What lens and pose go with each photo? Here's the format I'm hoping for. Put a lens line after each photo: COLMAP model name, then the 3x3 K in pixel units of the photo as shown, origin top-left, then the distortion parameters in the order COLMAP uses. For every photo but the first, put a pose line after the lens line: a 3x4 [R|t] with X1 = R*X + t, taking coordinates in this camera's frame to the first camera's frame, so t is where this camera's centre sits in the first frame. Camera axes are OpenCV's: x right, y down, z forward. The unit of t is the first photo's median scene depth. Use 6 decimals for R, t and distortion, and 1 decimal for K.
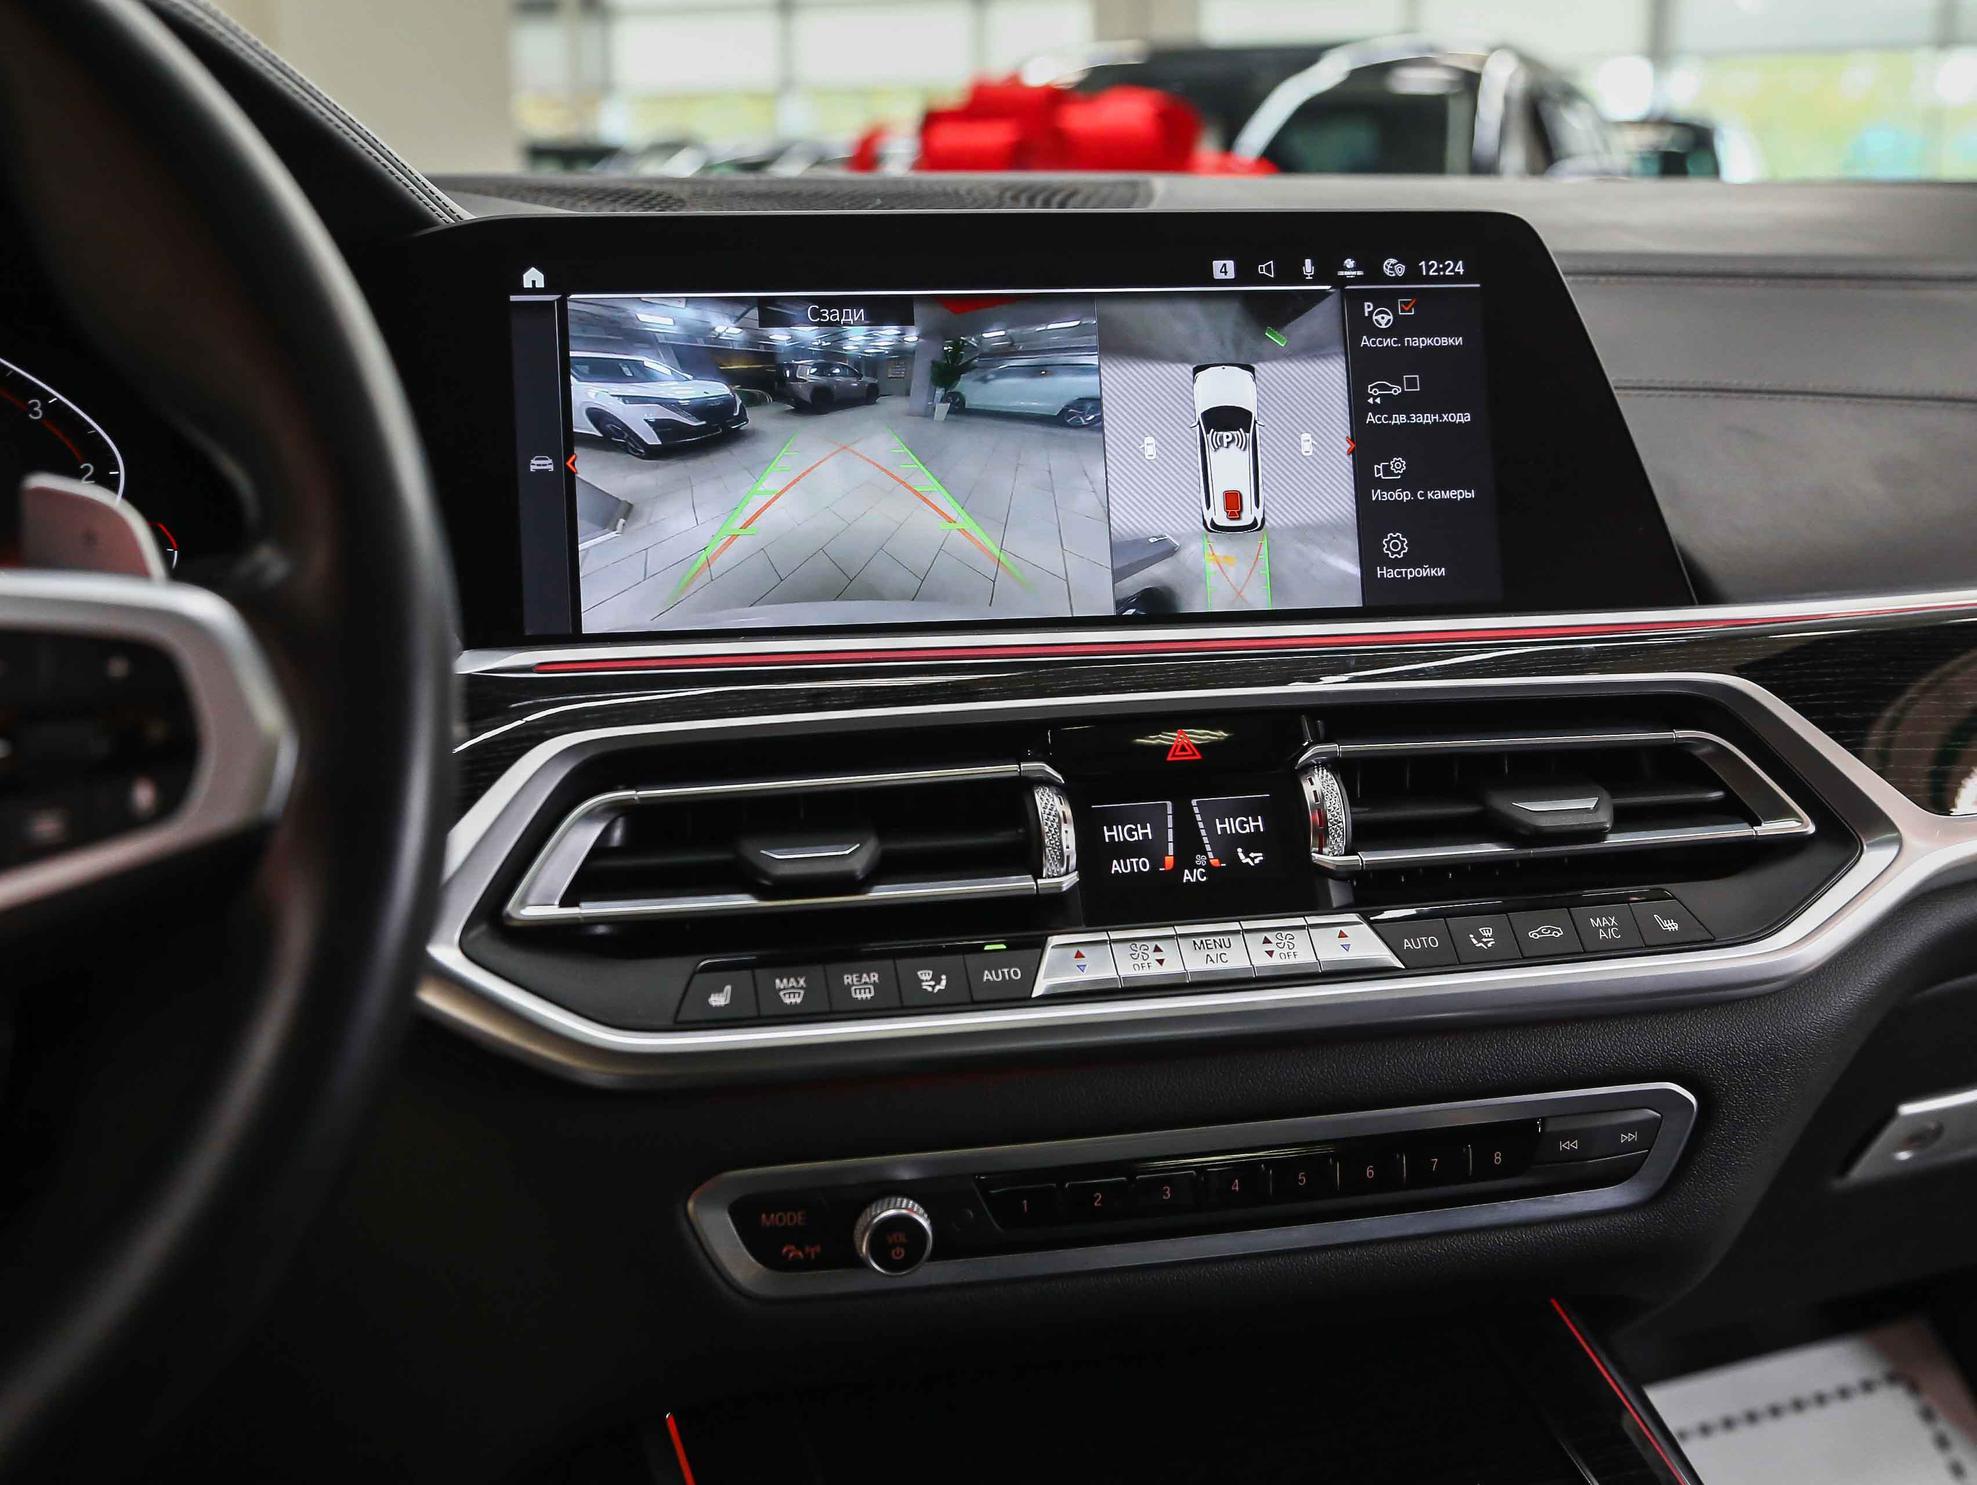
lens RADIAL K [[2432.5, 0, 988.5], [0, 2432.5, 742.5], [0, 0, 1]] dist [-0.006282, -0.007909]
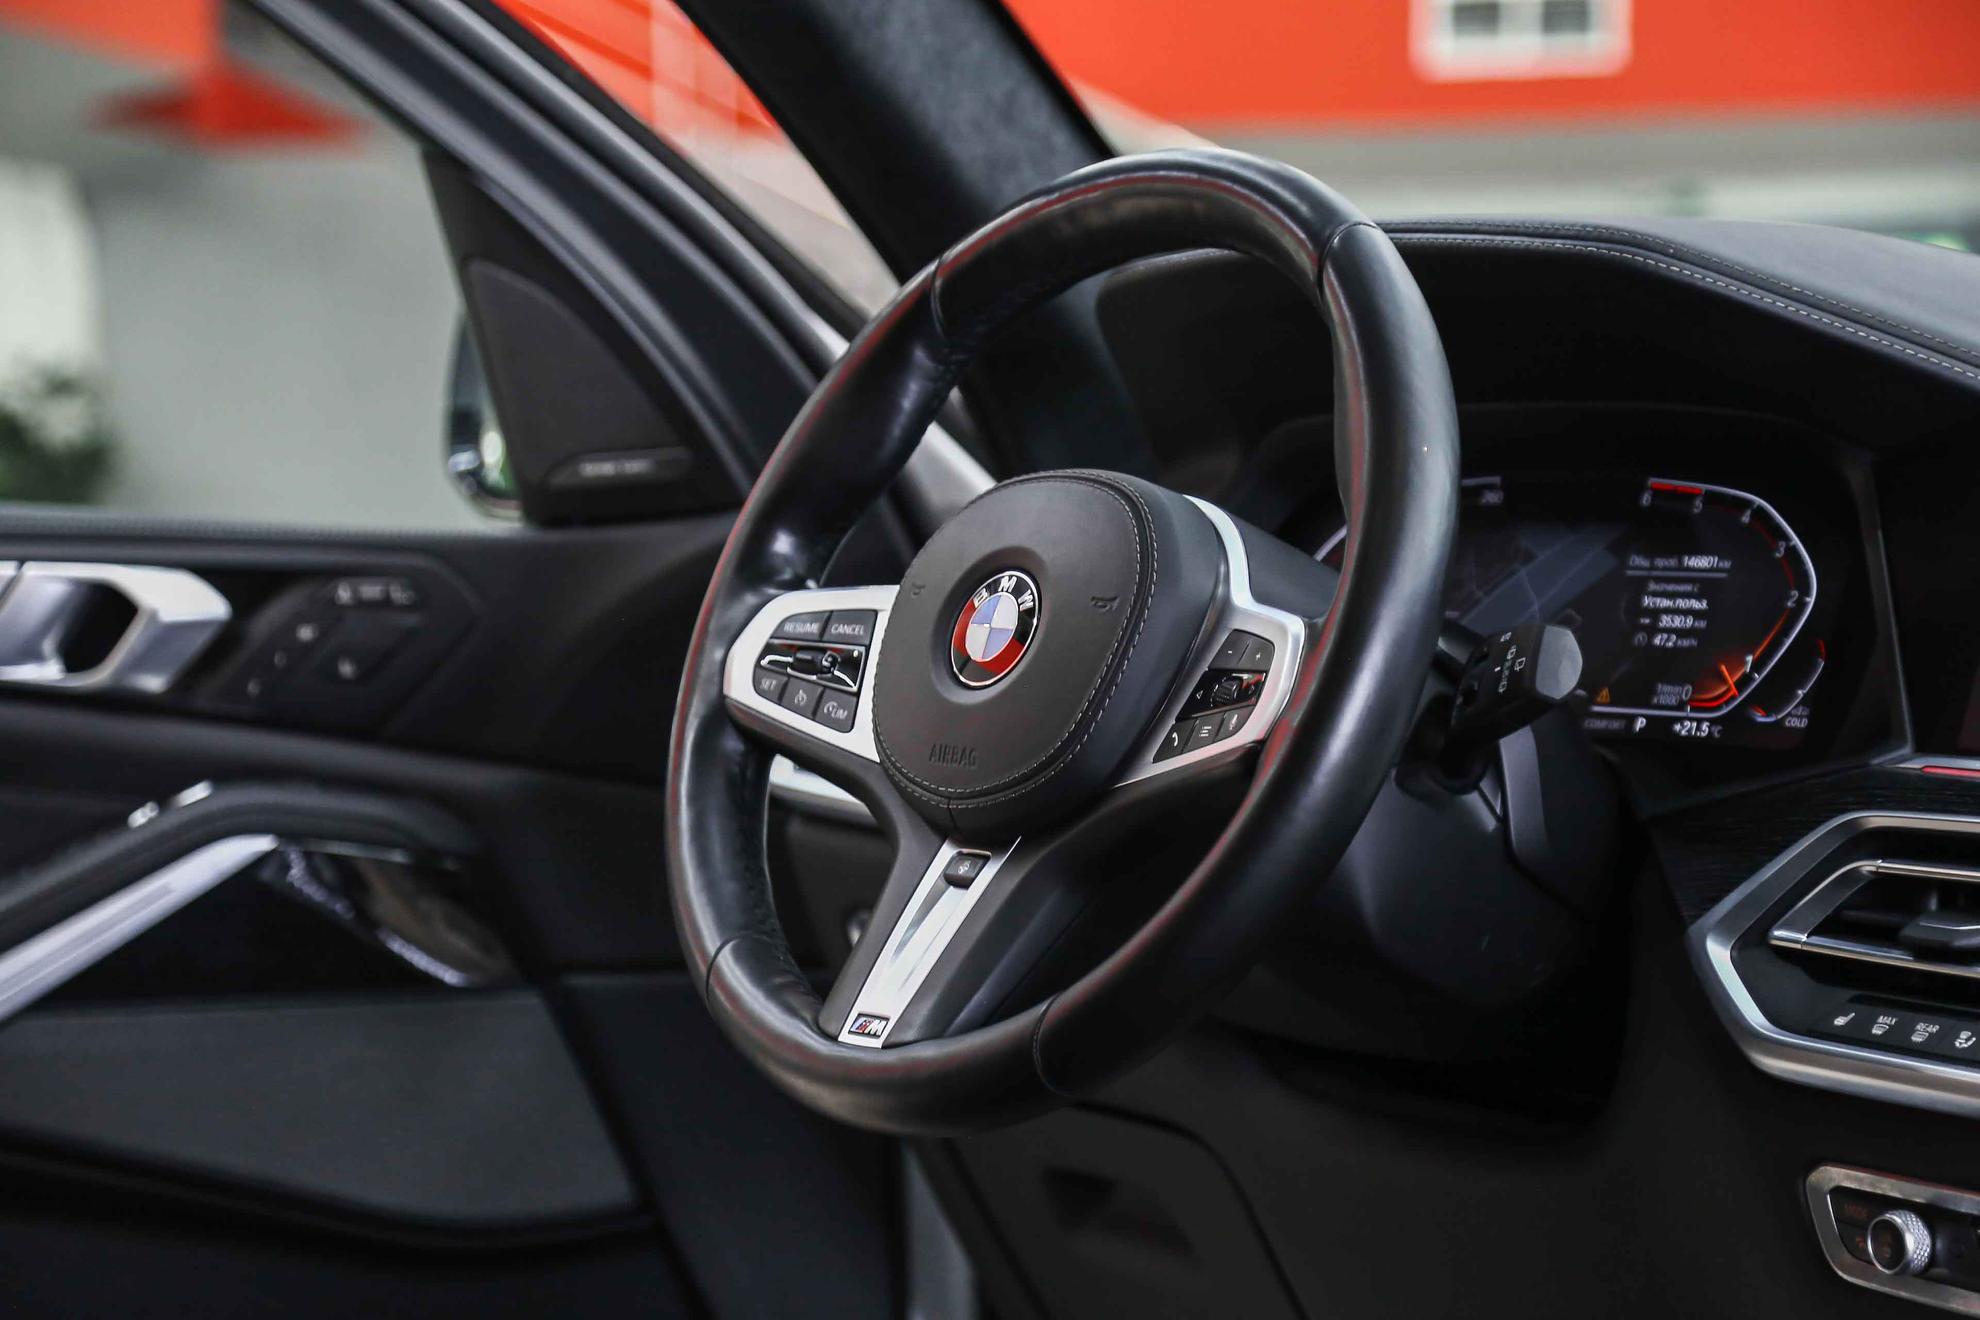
lens RADIAL K [[4494.2, 0, 990.0], [0, 4494.2, 660.0], [0, 0, 1]] dist [0.463985, 0.040916]
pose [[0.318918, 0.056806, -0.946078, 1.841423], [-0.195560, 0.980666, -0.007040, 0.024196], [0.927387, 0.187261, 0.323861, -0.191144]]
